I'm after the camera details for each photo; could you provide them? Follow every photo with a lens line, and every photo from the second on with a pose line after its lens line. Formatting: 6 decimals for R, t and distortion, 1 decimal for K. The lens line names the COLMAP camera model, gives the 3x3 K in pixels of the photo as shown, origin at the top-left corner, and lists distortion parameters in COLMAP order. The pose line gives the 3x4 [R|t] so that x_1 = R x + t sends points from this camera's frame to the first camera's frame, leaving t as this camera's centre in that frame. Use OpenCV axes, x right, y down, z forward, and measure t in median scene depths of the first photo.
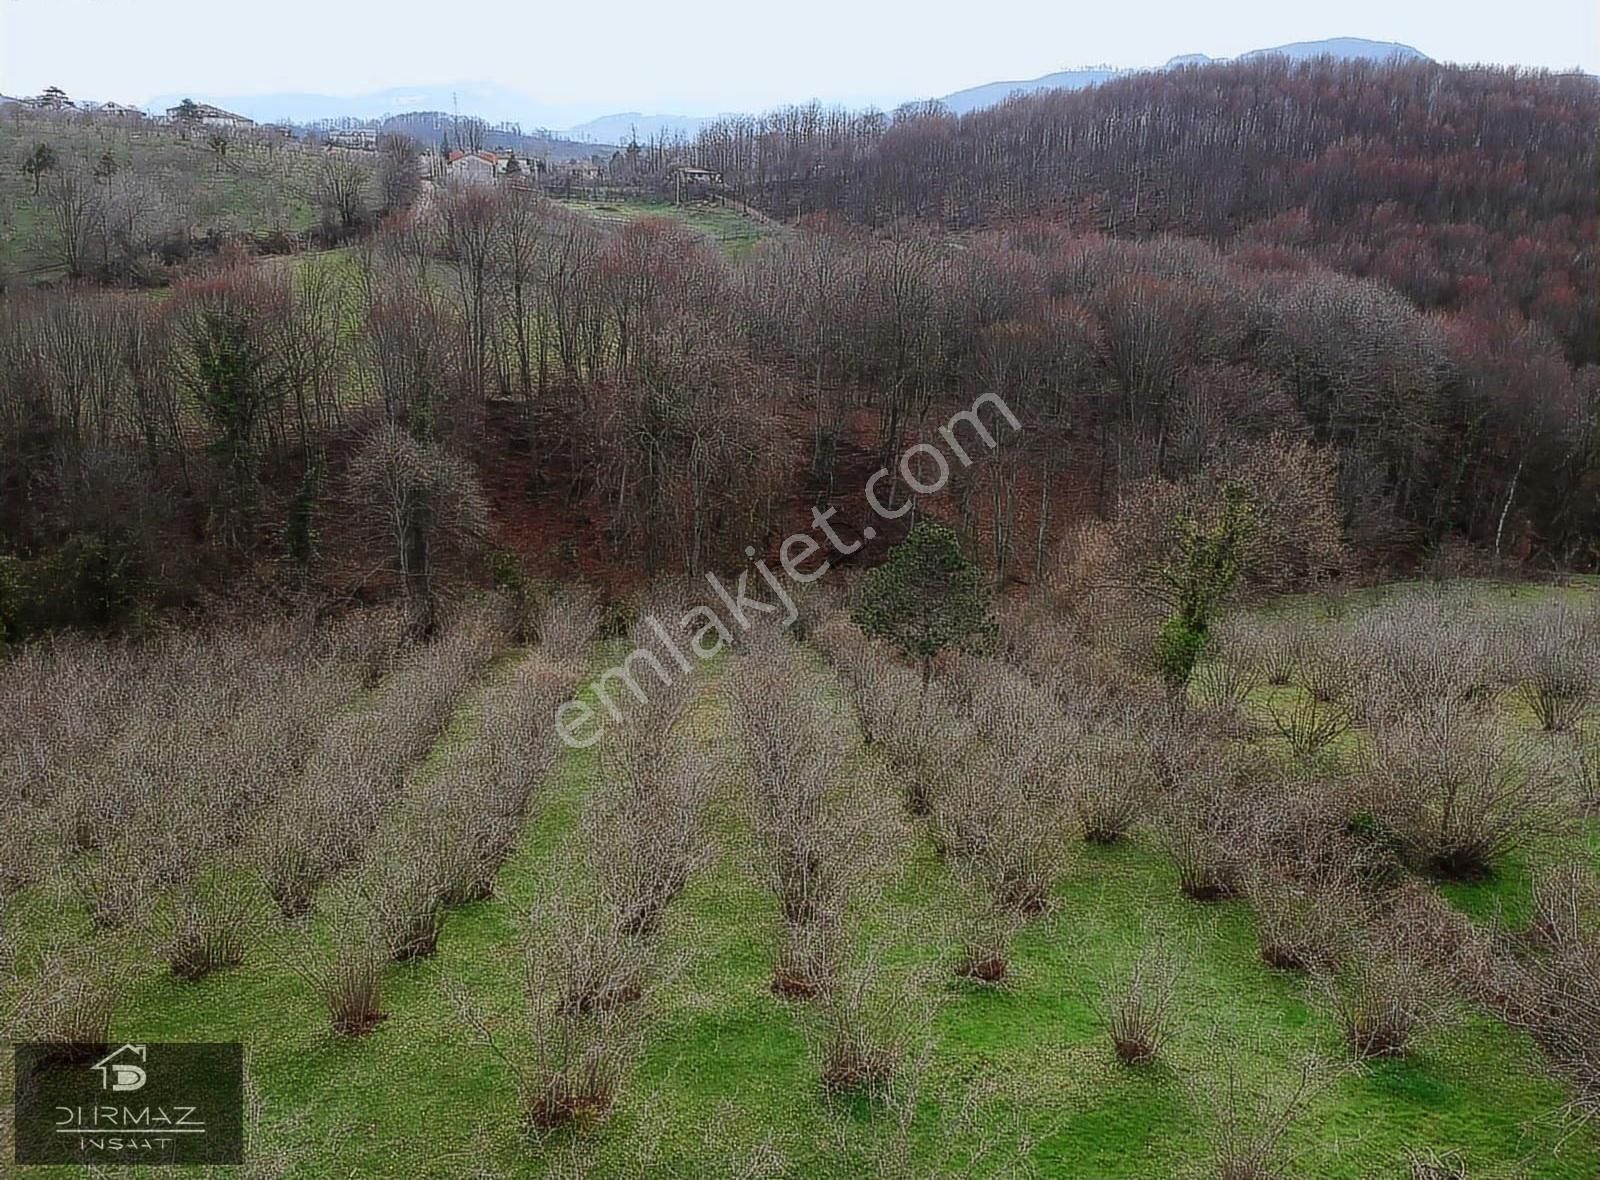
lens RADIAL K [[1333.5, 0, 845.9], [0, 1333.5, 574.9], [0, 0, 1]] dist [0.118644, -0.248905]
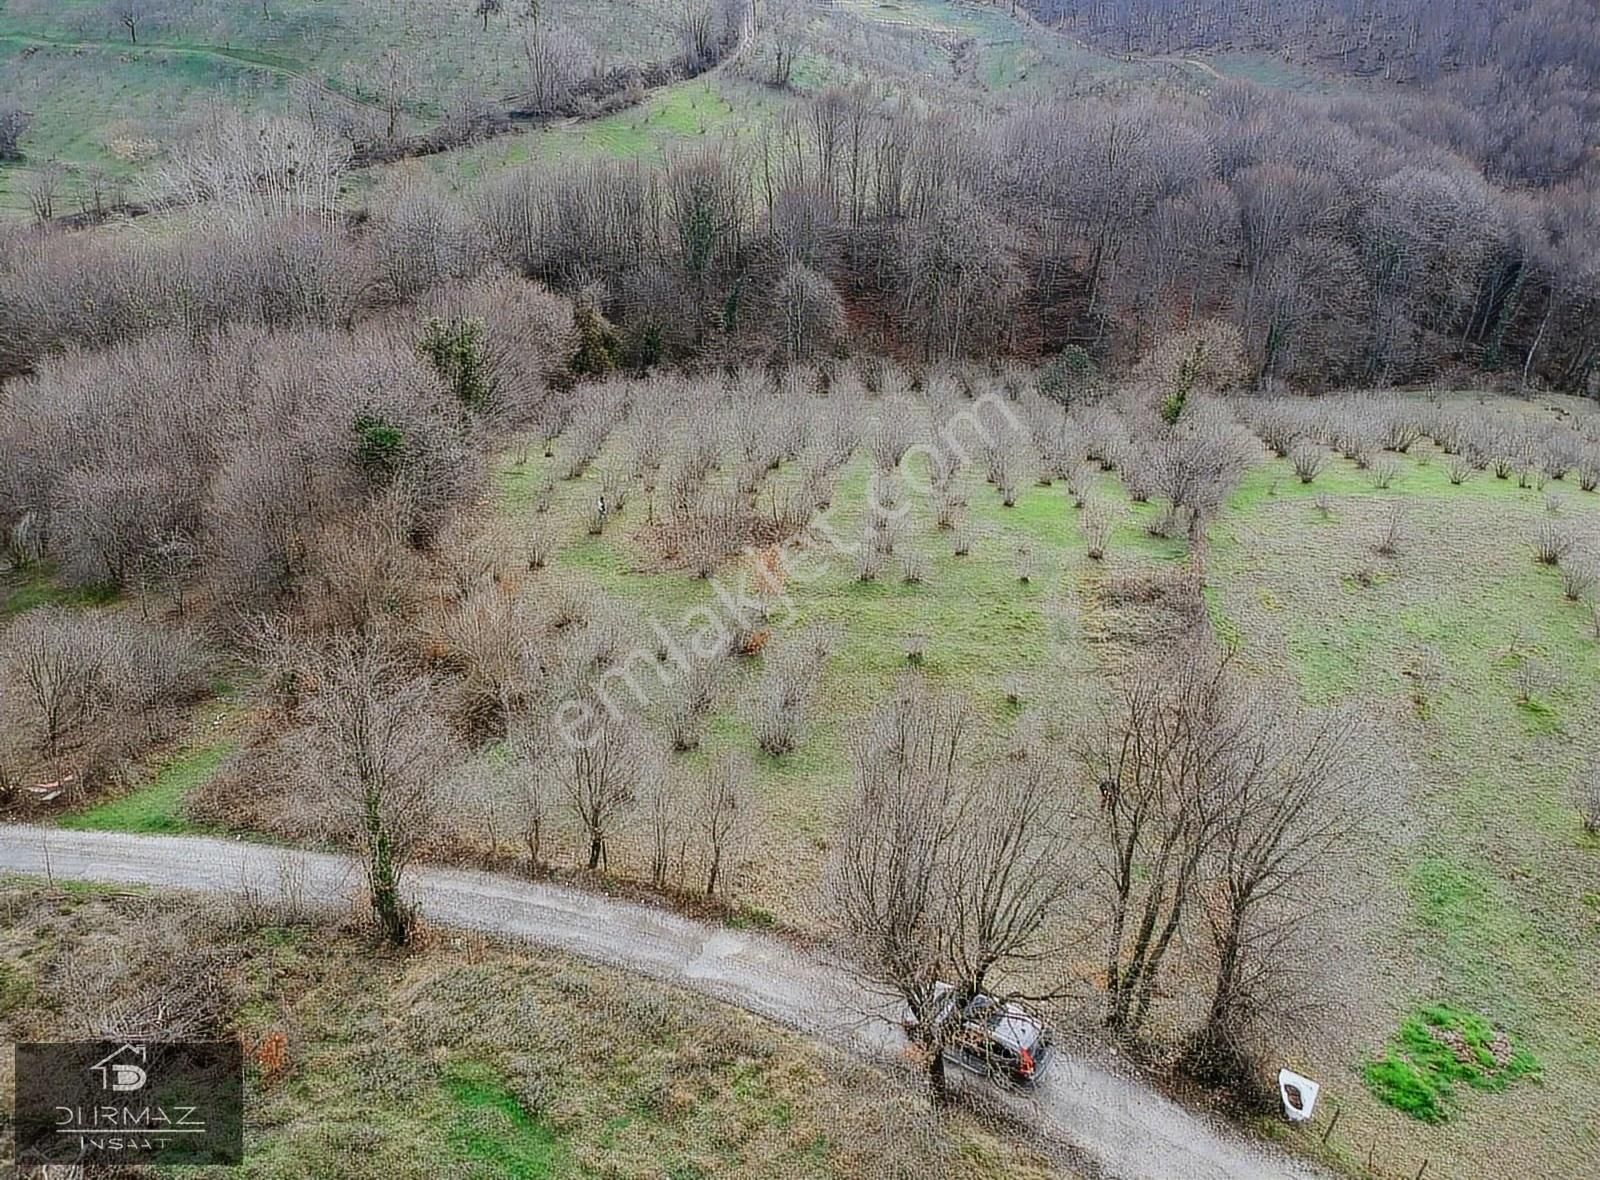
lens RADIAL K [[1333.5, 0, 845.9], [0, 1333.5, 574.9], [0, 0, 1]] dist [0.118644, -0.248905]
pose [[0.982487, 0.095718, -0.159869, 0.040604], [-0.067208, 0.982259, 0.175072, -0.014193], [0.173790, -0.161262, 0.971489, -0.610187]]
